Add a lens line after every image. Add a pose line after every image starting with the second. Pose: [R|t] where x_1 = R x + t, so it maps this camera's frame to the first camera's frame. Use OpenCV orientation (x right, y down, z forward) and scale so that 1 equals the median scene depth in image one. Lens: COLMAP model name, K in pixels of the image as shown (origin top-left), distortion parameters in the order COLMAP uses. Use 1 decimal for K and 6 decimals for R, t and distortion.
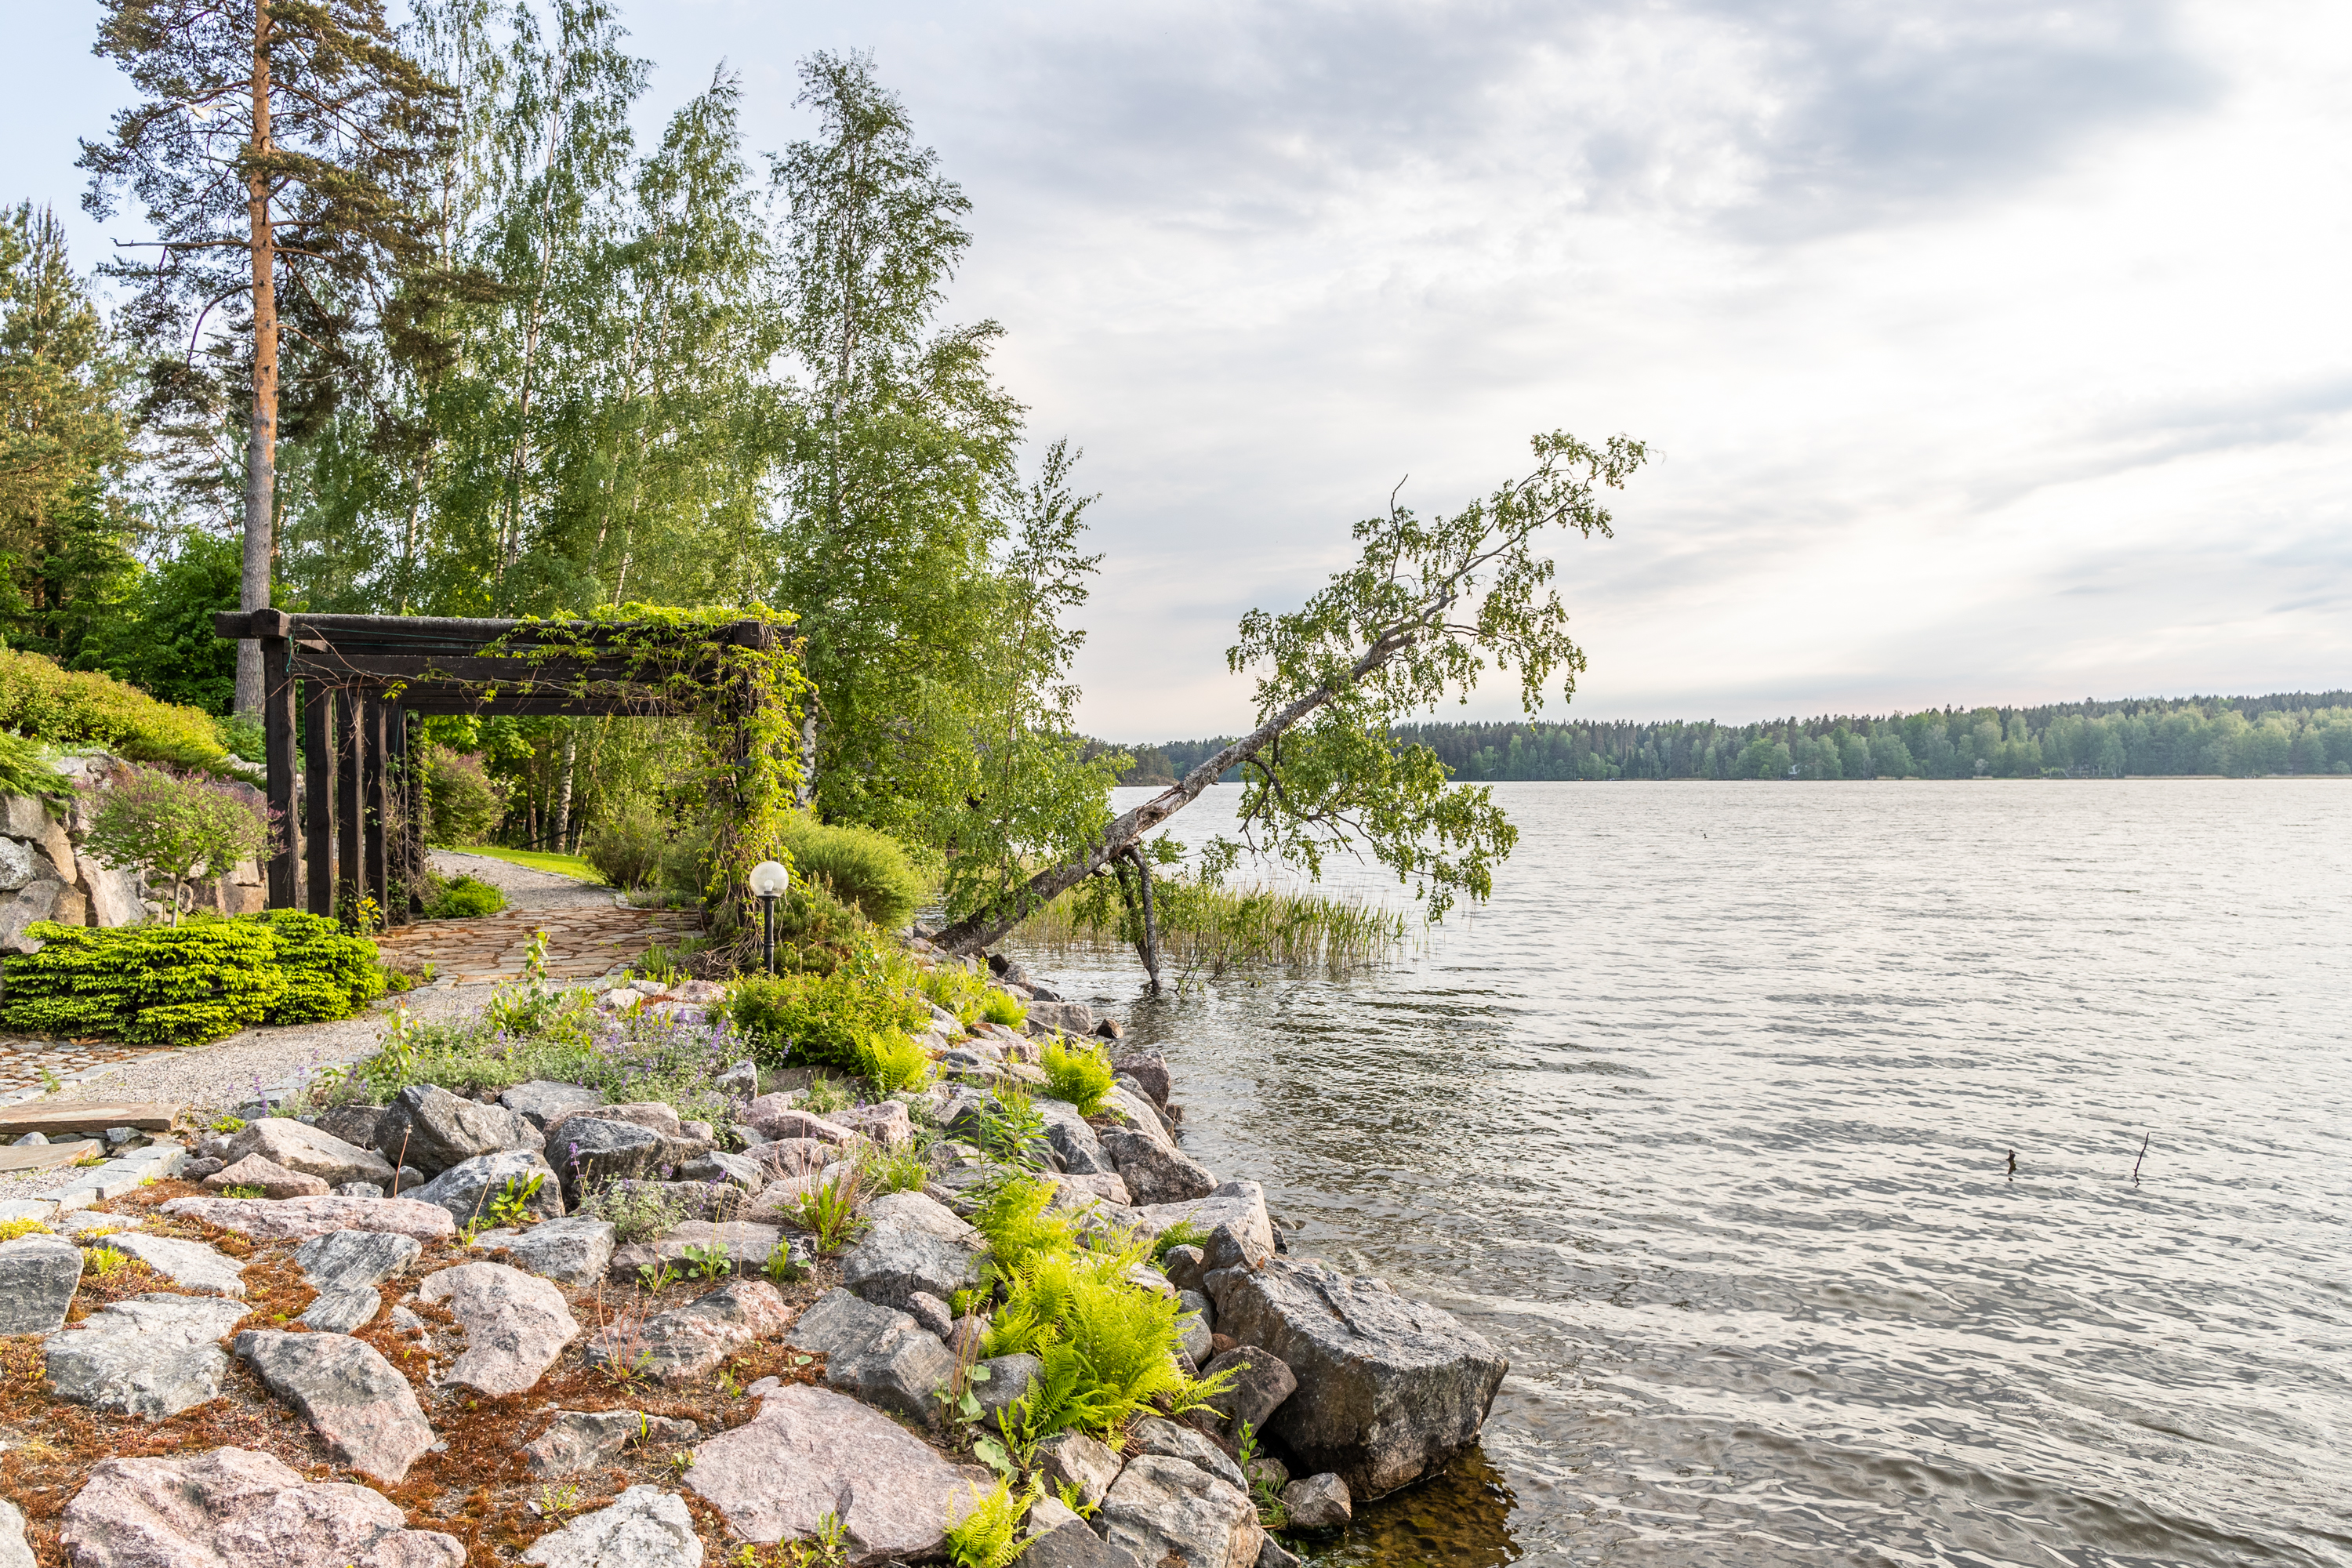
lens RADIAL K [[1662.3, 0, 1176.0], [0, 1662.3, 784.0], [0, 0, 1]] dist [0.007778, -0.007573]
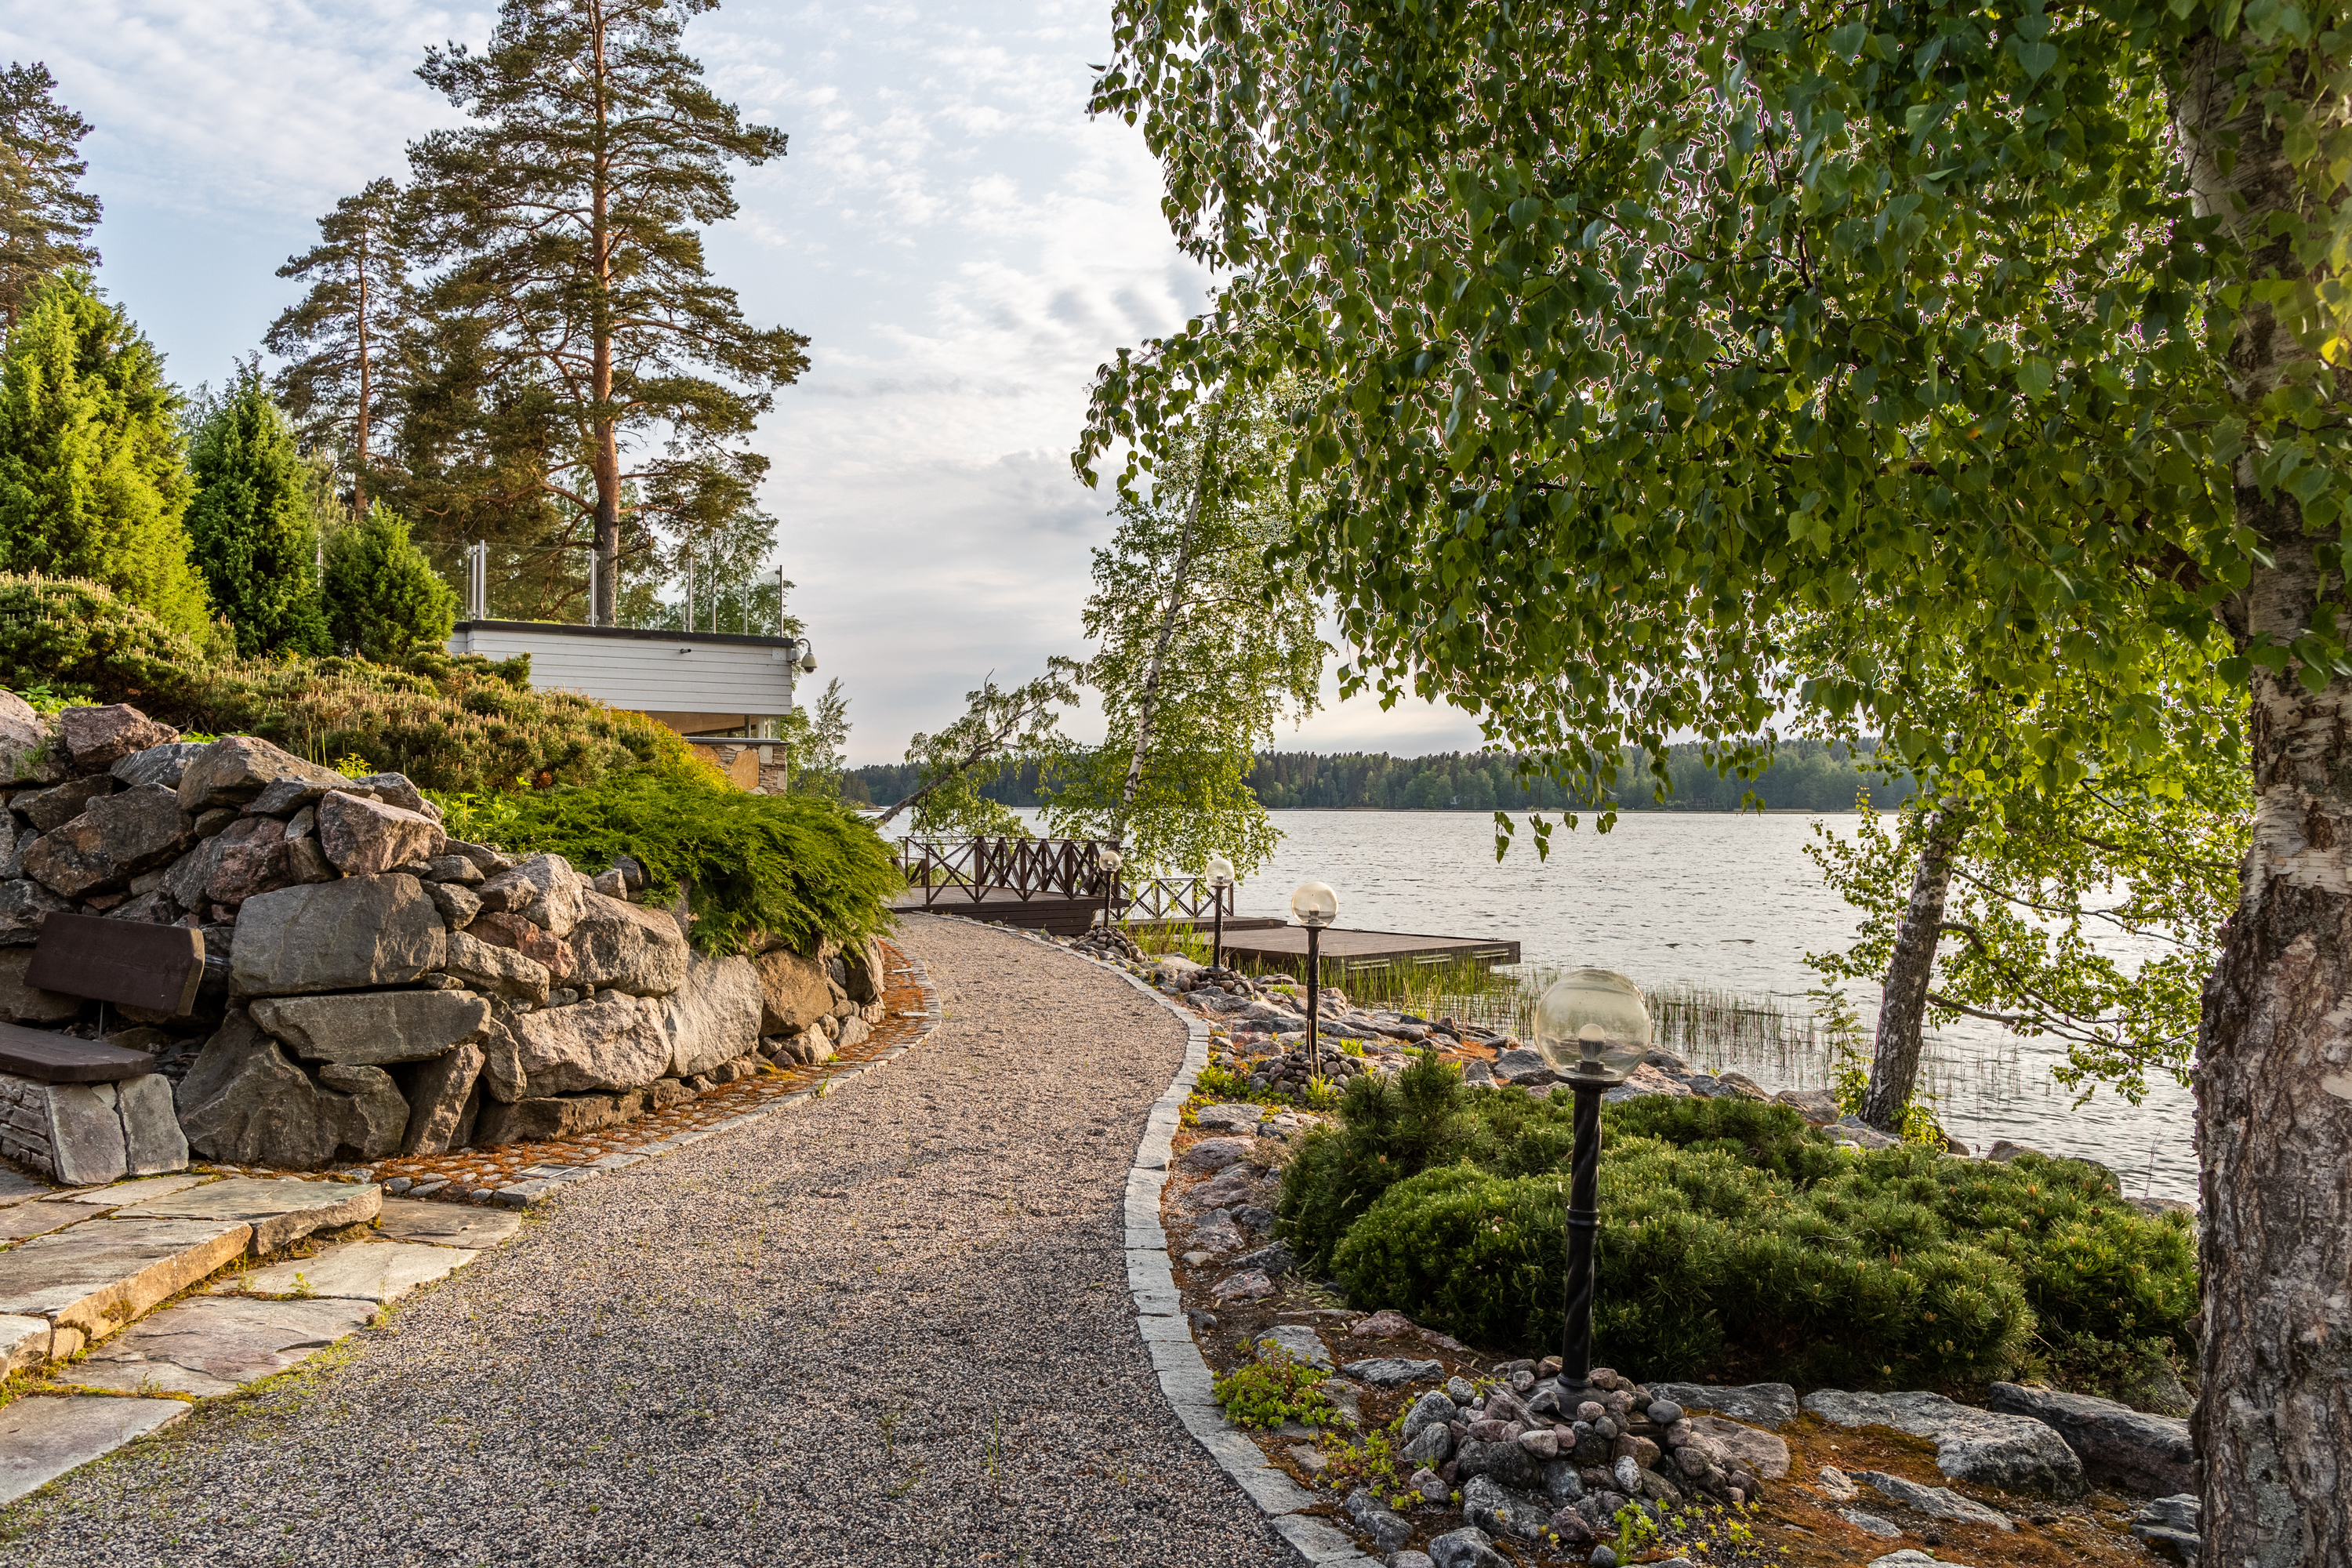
lens RADIAL K [[1662.3, 0, 1176.0], [0, 1662.3, 784.0], [0, 0, 1]] dist [0.007778, -0.007573]
pose [[0.984741, 0.017165, 0.173176, 0.003219], [-0.014954, 0.999789, -0.014065, -0.013968], [-0.173381, 0.011260, 0.984790, -1.189958]]
